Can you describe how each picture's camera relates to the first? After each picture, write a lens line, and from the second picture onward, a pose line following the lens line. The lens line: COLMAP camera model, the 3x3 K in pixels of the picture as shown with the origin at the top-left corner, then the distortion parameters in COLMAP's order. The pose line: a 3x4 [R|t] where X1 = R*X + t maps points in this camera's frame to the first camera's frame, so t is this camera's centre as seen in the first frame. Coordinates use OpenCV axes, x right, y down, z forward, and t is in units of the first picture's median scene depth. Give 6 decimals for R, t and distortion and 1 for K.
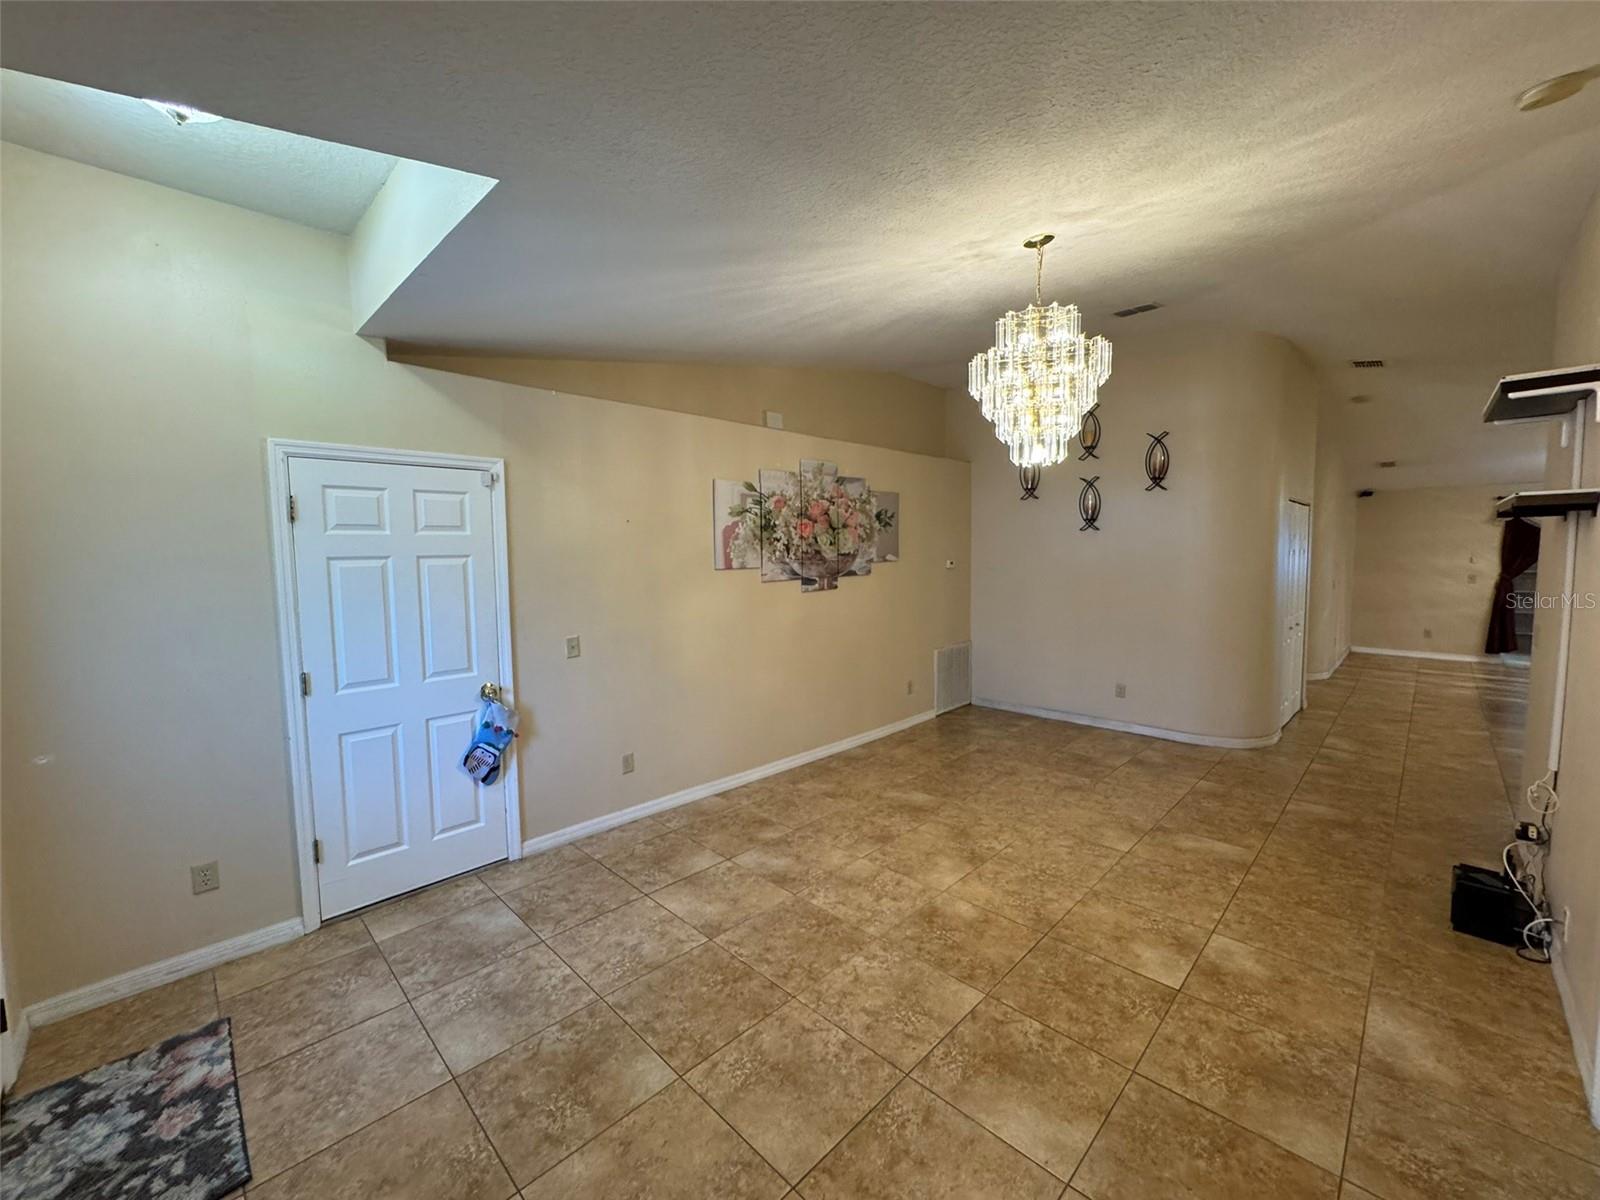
lens RADIAL K [[641.3, 0, 798.4], [0, 641.3, 602.0], [0, 0, 1]] dist [-0.005960, 0.001016]
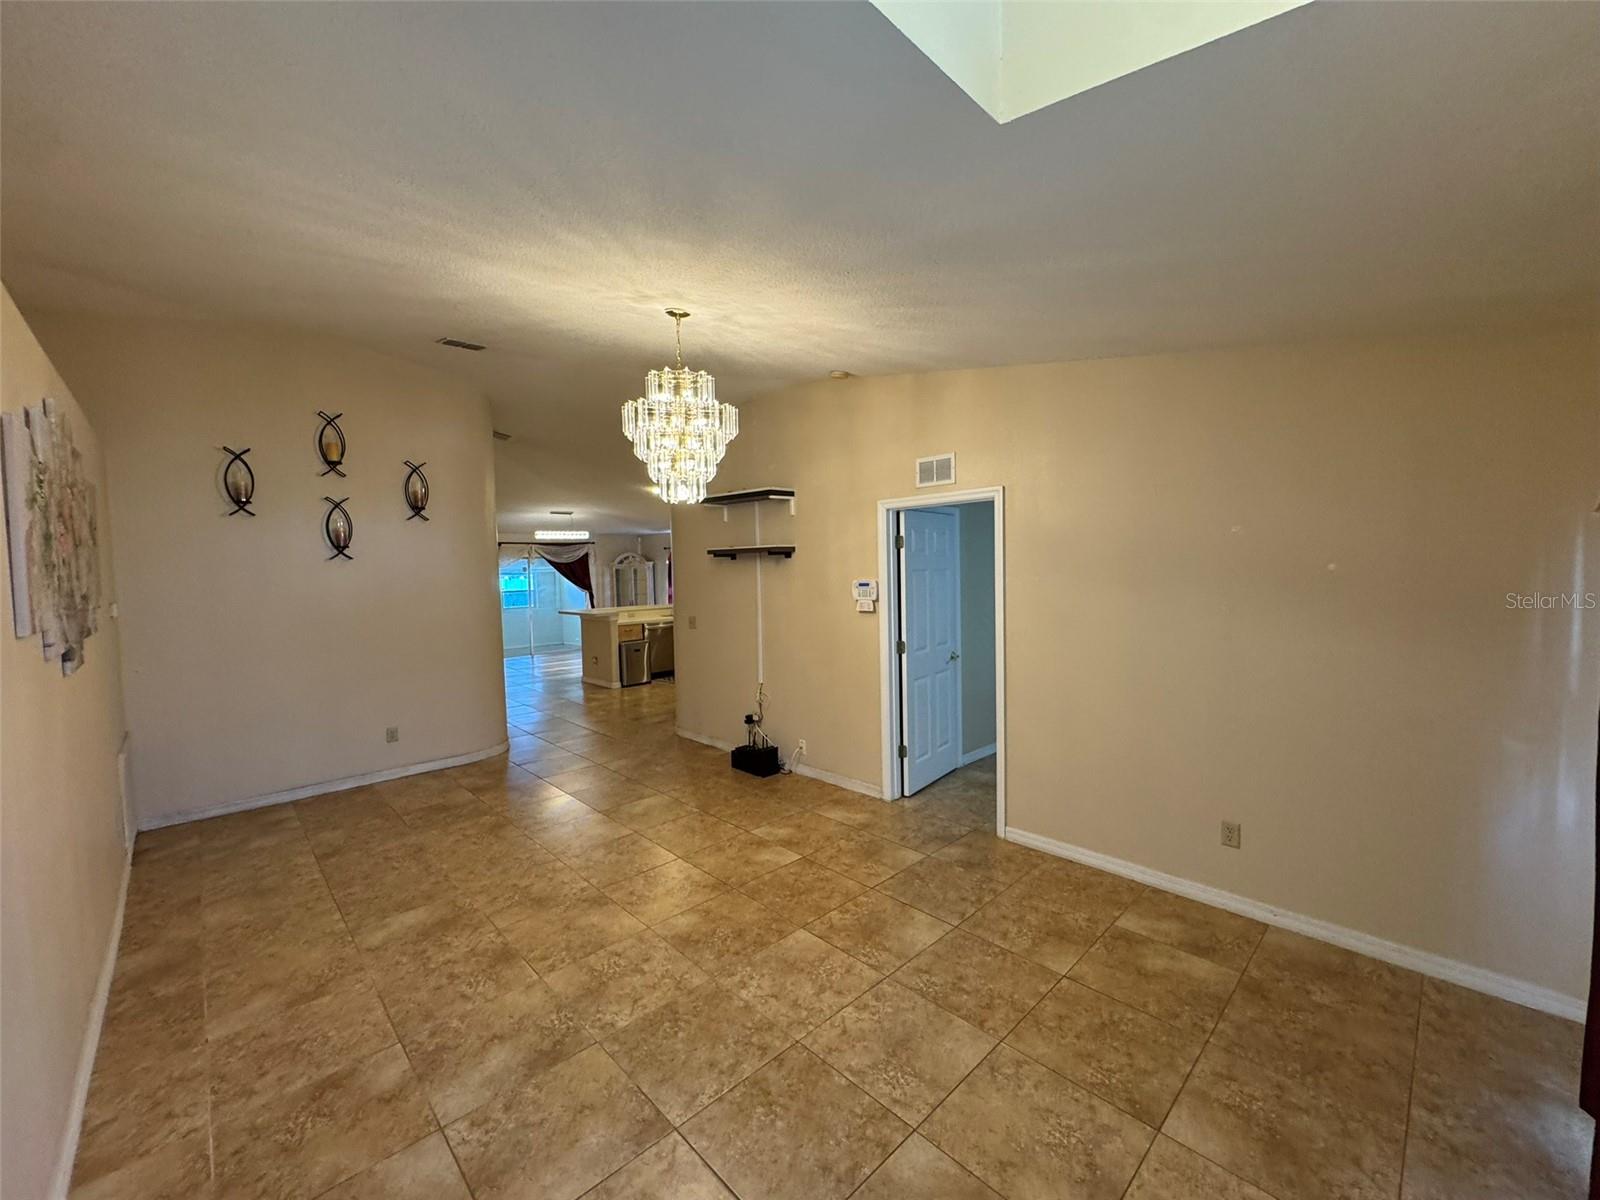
lens RADIAL K [[641.3, 0, 799.7], [0, 641.3, 597.6], [0, 0, 1]] dist [-0.005960, 0.001016]
pose [[0.027027, -0.039640, 0.998848, -0.654879], [0.101606, 0.994147, 0.036704, -0.051710], [-0.994458, 0.100497, 0.030896, 0.634087]]
